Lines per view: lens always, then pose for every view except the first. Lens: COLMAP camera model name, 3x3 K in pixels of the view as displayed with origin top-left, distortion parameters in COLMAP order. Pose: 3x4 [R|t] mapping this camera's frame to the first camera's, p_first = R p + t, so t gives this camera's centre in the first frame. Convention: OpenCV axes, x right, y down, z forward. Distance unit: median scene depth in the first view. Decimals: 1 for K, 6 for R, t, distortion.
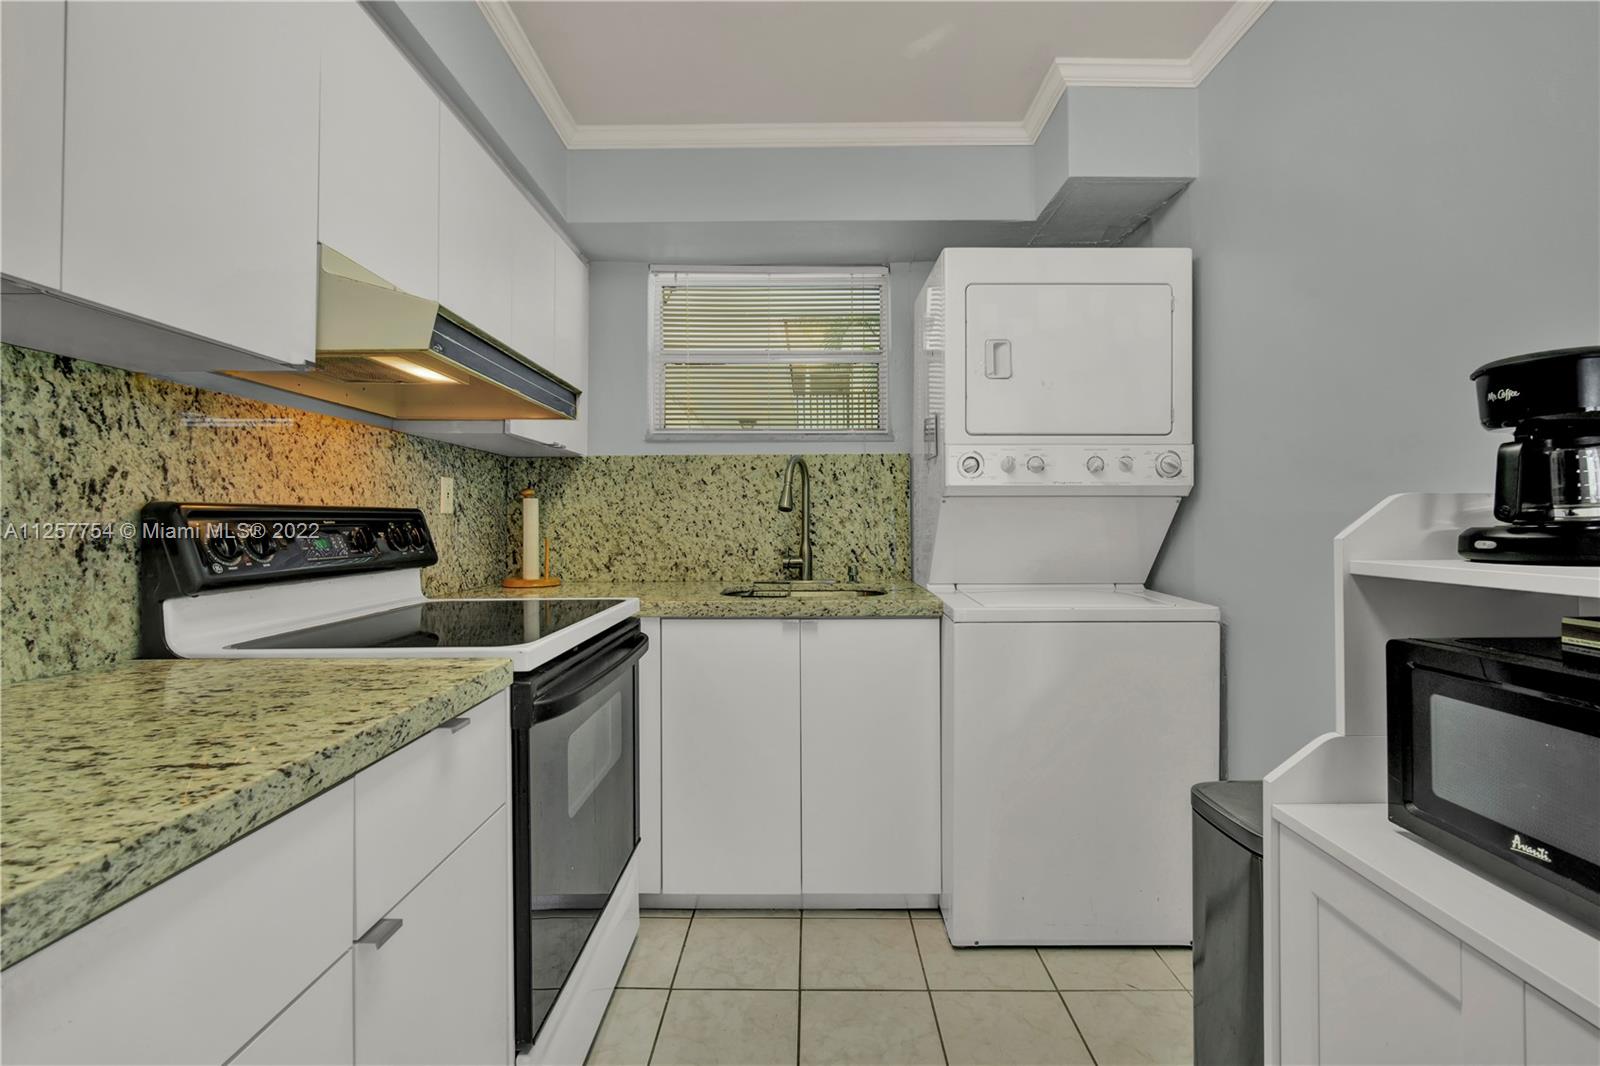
lens RADIAL K [[705.1, 0, 801.0], [0, 705.1, 512.8], [0, 0, 1]] dist [-0.011672, 0.001528]
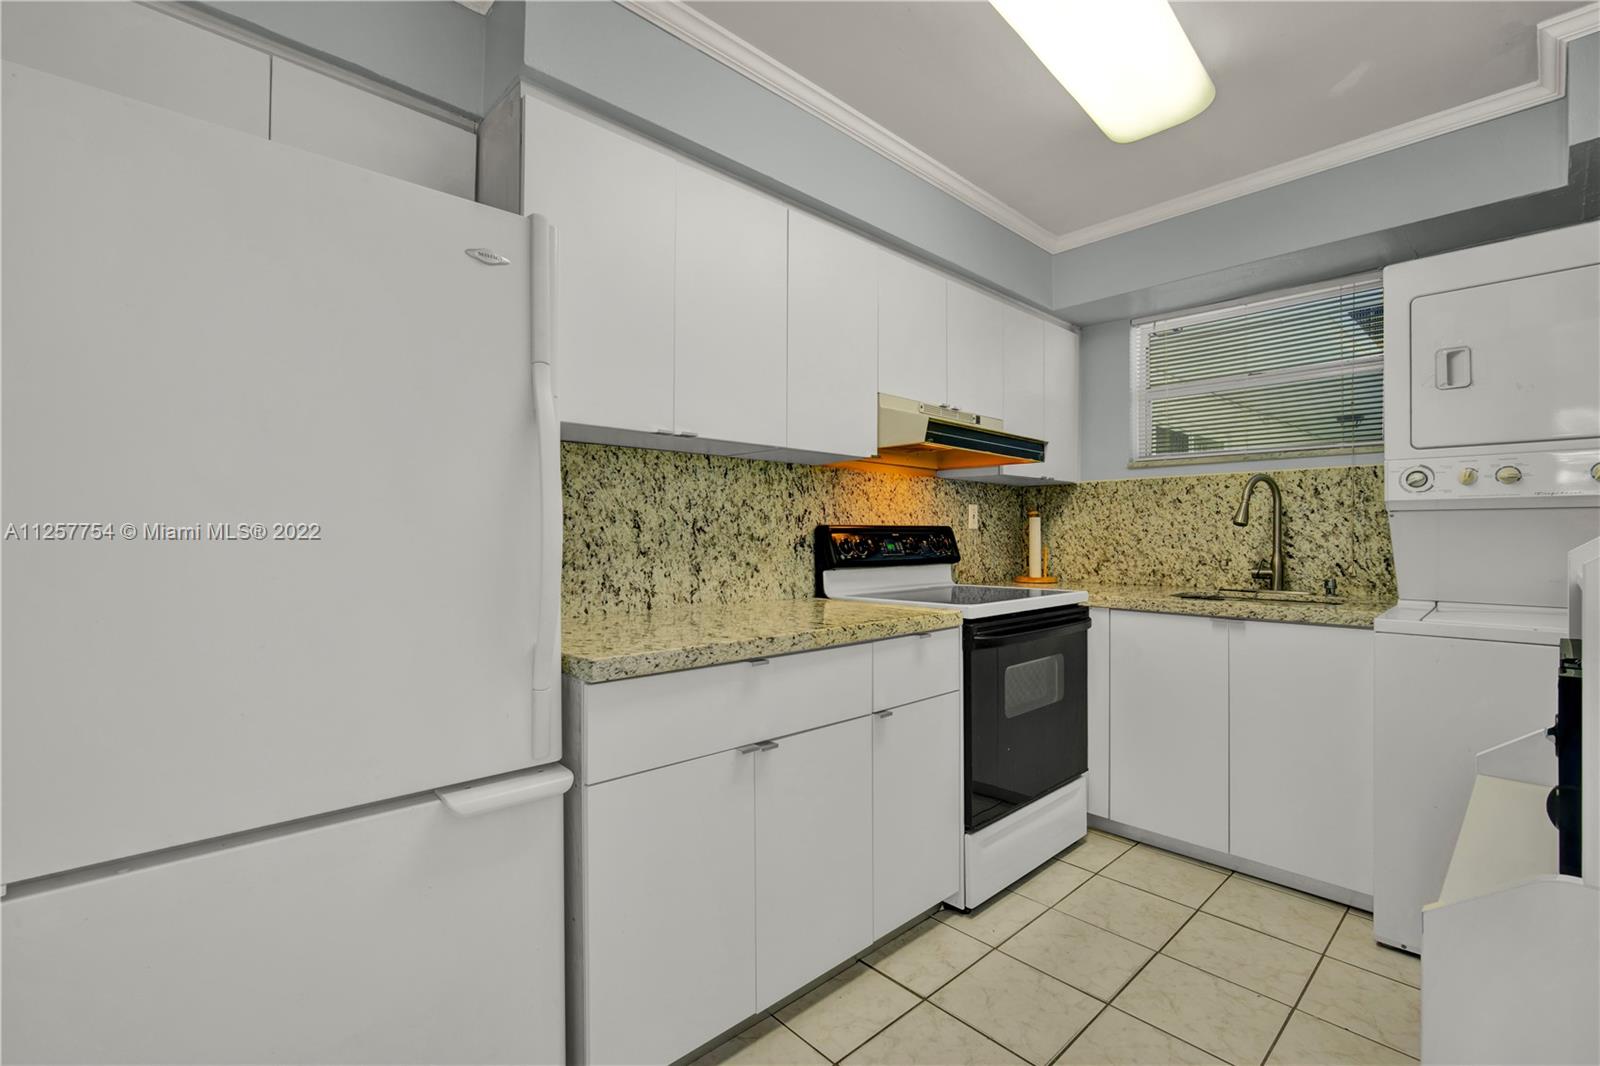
lens RADIAL K [[705.1, 0, 797.2], [0, 705.1, 542.9], [0, 0, 1]] dist [-0.011672, 0.001528]
pose [[0.682033, 0.011475, -0.731231, 0.367692], [0.006684, 0.999737, 0.021923, -0.005340], [0.731291, -0.019840, 0.681777, -0.318323]]
